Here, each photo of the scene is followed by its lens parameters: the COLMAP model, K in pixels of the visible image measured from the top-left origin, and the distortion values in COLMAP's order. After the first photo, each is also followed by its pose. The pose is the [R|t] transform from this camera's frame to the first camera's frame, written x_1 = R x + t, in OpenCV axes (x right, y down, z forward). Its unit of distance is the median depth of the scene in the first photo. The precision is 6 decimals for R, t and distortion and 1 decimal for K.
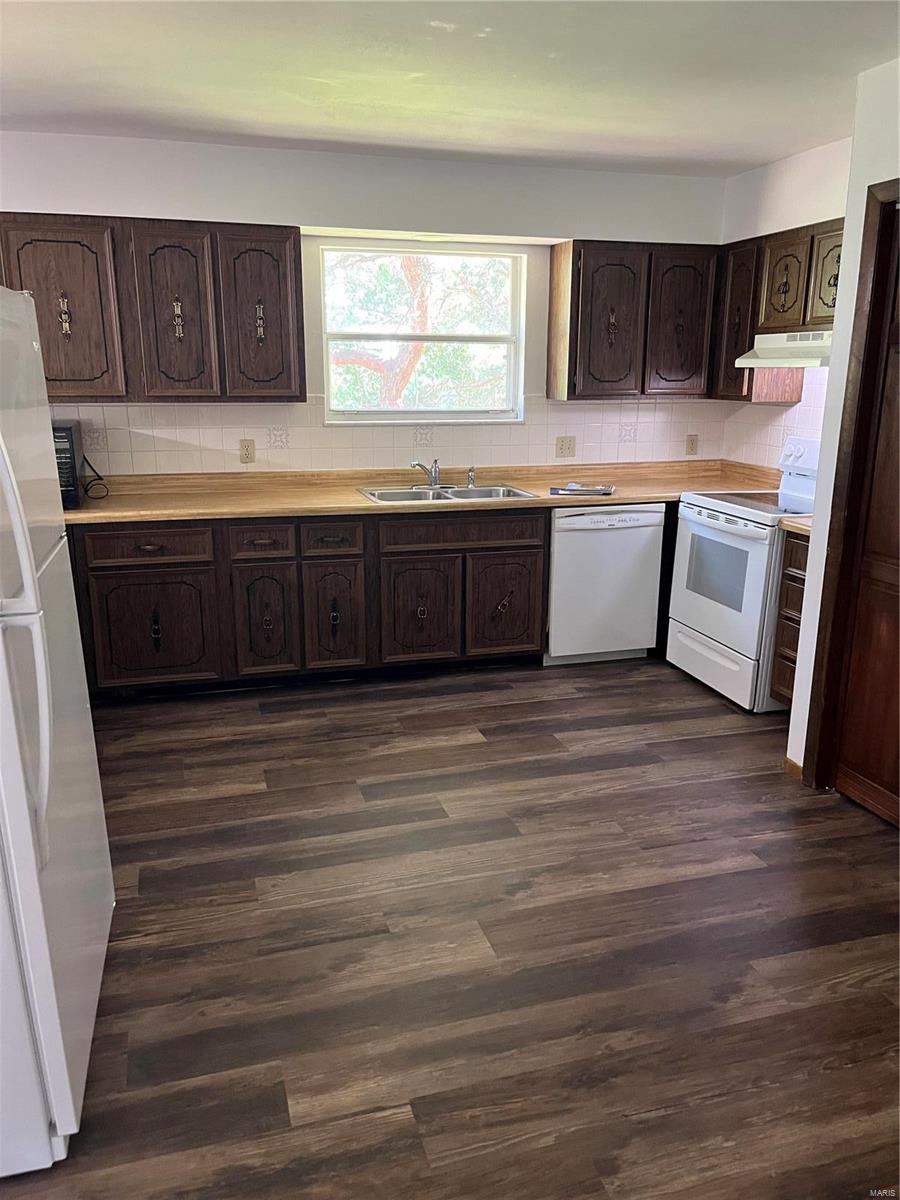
lens RADIAL K [[878.8, 0, 452.6], [0, 878.8, 604.0], [0, 0, 1]] dist [-0.002290, -0.026883]
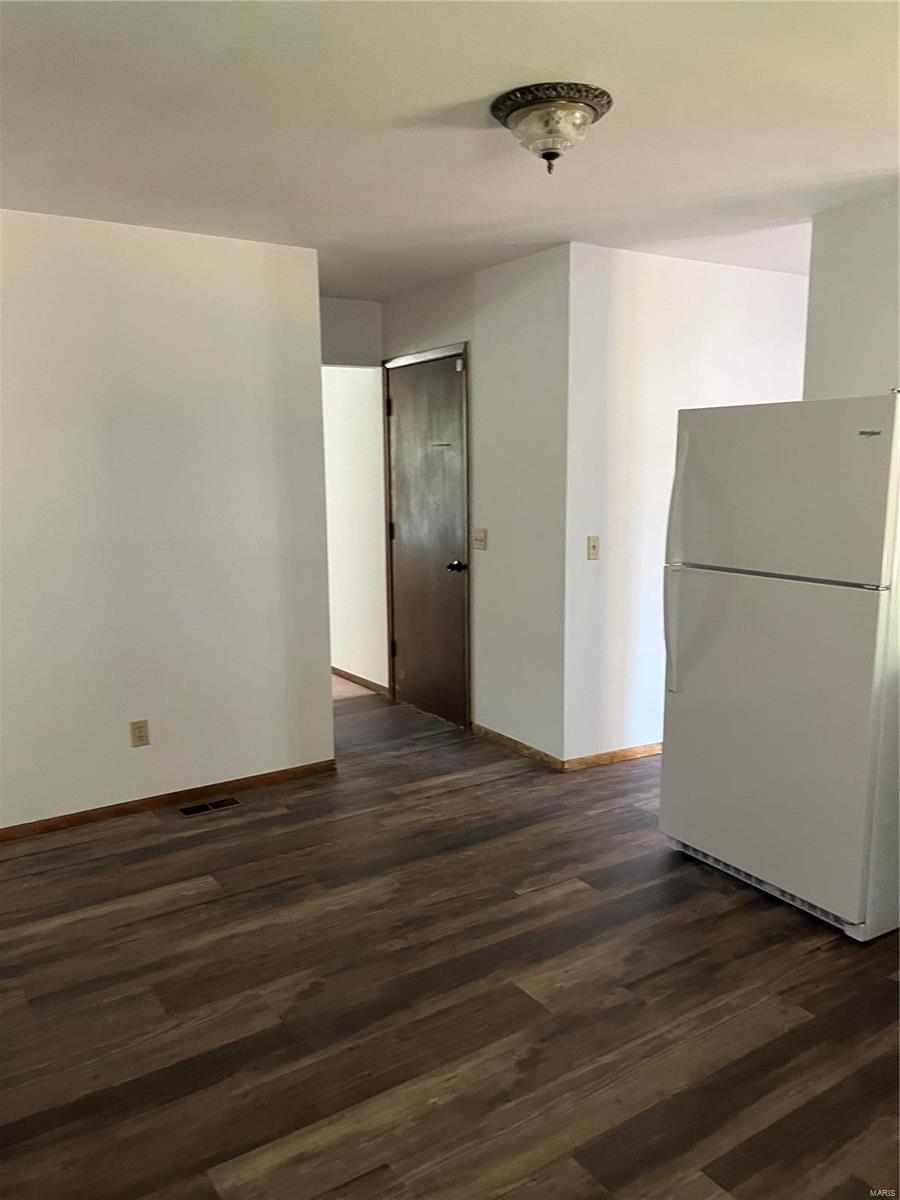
lens RADIAL K [[878.8, 0, 448.3], [0, 878.8, 601.5], [0, 0, 1]] dist [-0.002290, -0.026883]
pose [[-0.957127, 0.052668, -0.284839, 0.433683], [-0.066624, 0.916943, 0.393418, -0.476952], [0.281901, 0.395528, -0.874122, 1.825258]]
